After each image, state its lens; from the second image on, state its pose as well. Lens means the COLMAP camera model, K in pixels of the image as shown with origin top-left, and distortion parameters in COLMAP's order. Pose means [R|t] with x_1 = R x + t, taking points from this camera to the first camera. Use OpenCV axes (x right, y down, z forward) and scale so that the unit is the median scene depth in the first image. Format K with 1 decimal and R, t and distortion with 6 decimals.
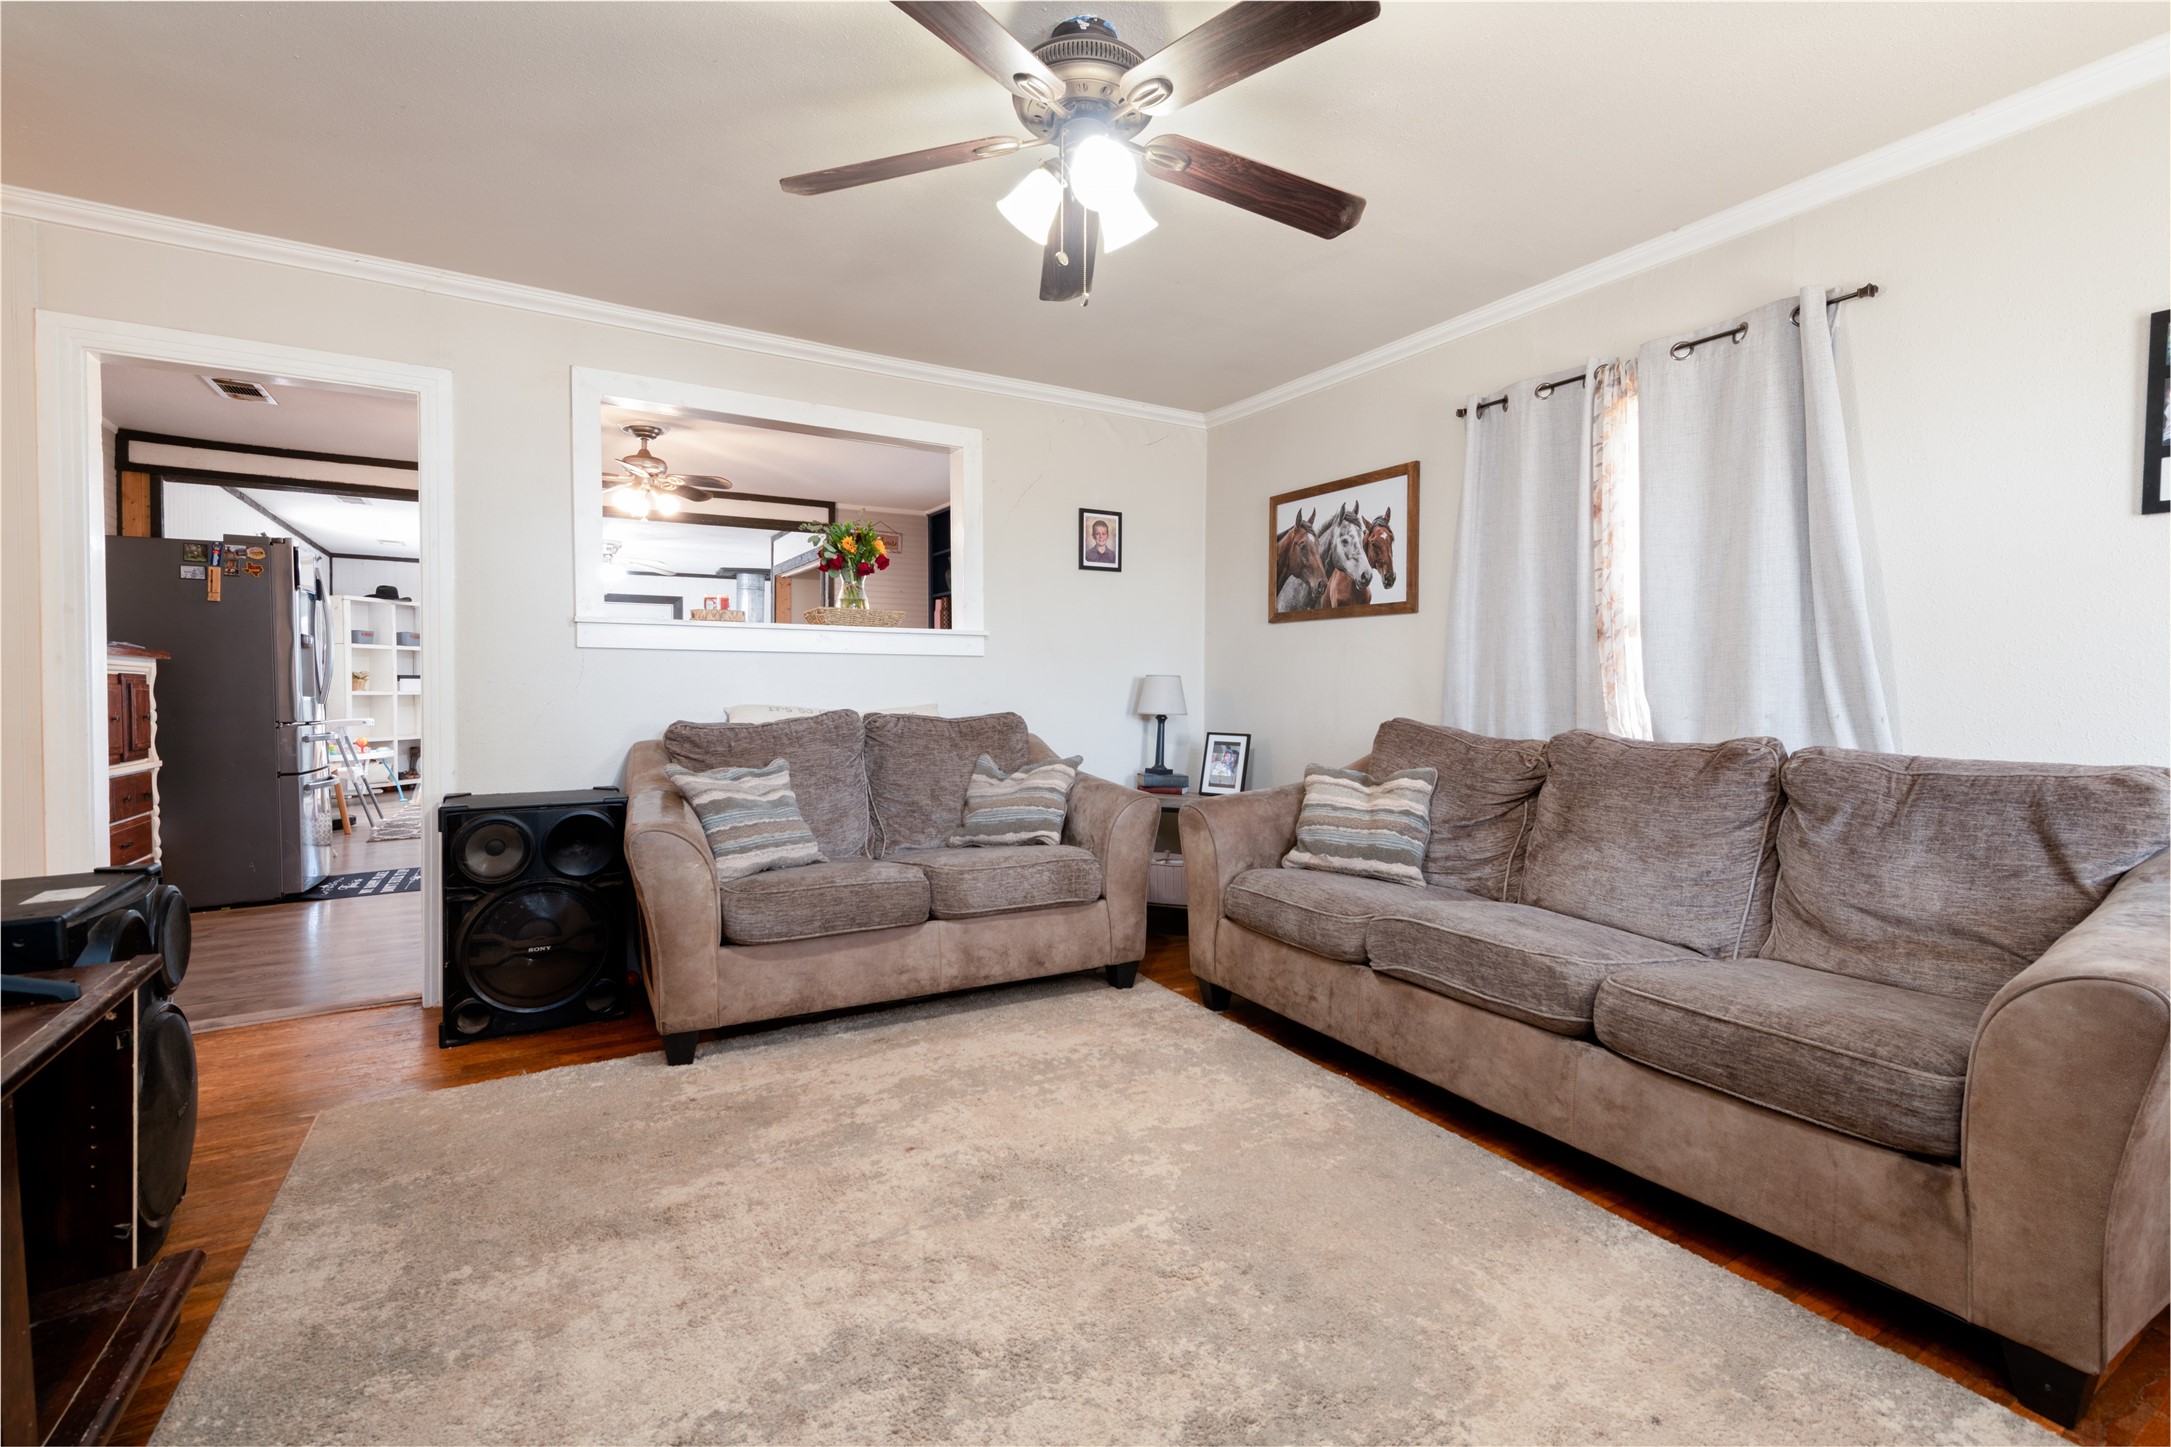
lens RADIAL K [[963.3, 0, 1093.1], [0, 963.3, 715.1], [0, 0, 1]] dist [0.012930, -0.002080]
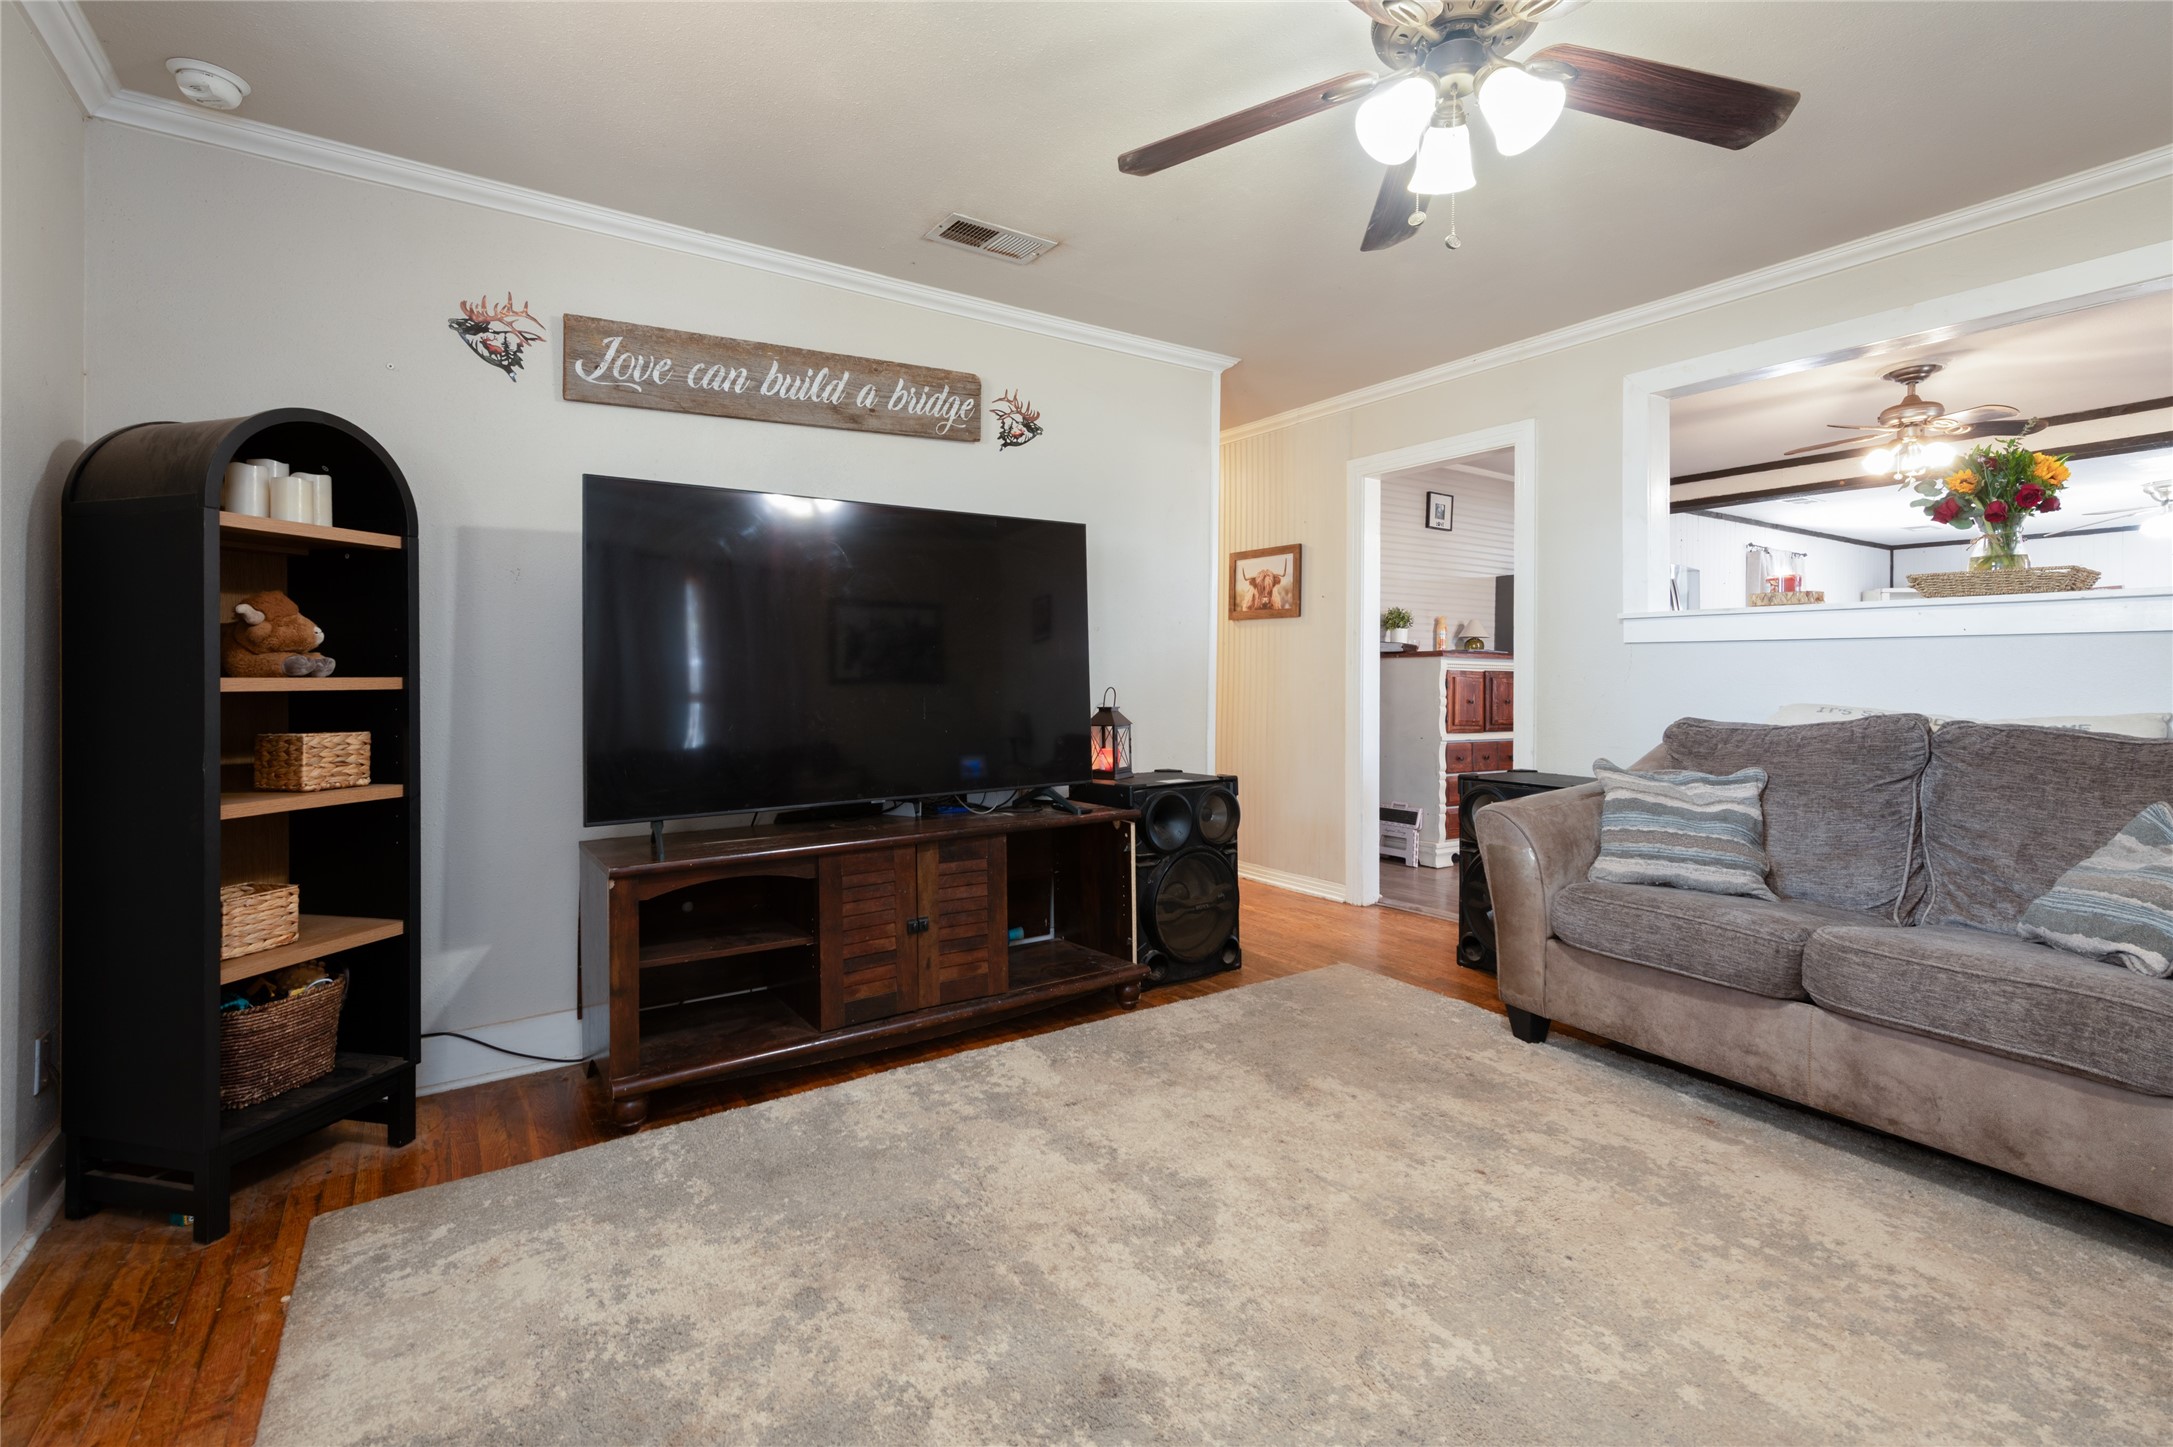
lens RADIAL K [[964.2, 0, 1051.3], [0, 964.2, 673.1], [0, 0, 1]] dist [0.012930, -0.002080]
pose [[0.026418, -0.003444, -0.999645, 0.636923], [-0.034032, 0.999411, -0.004342, -0.016108], [0.999072, 0.034134, 0.026285, 0.460406]]
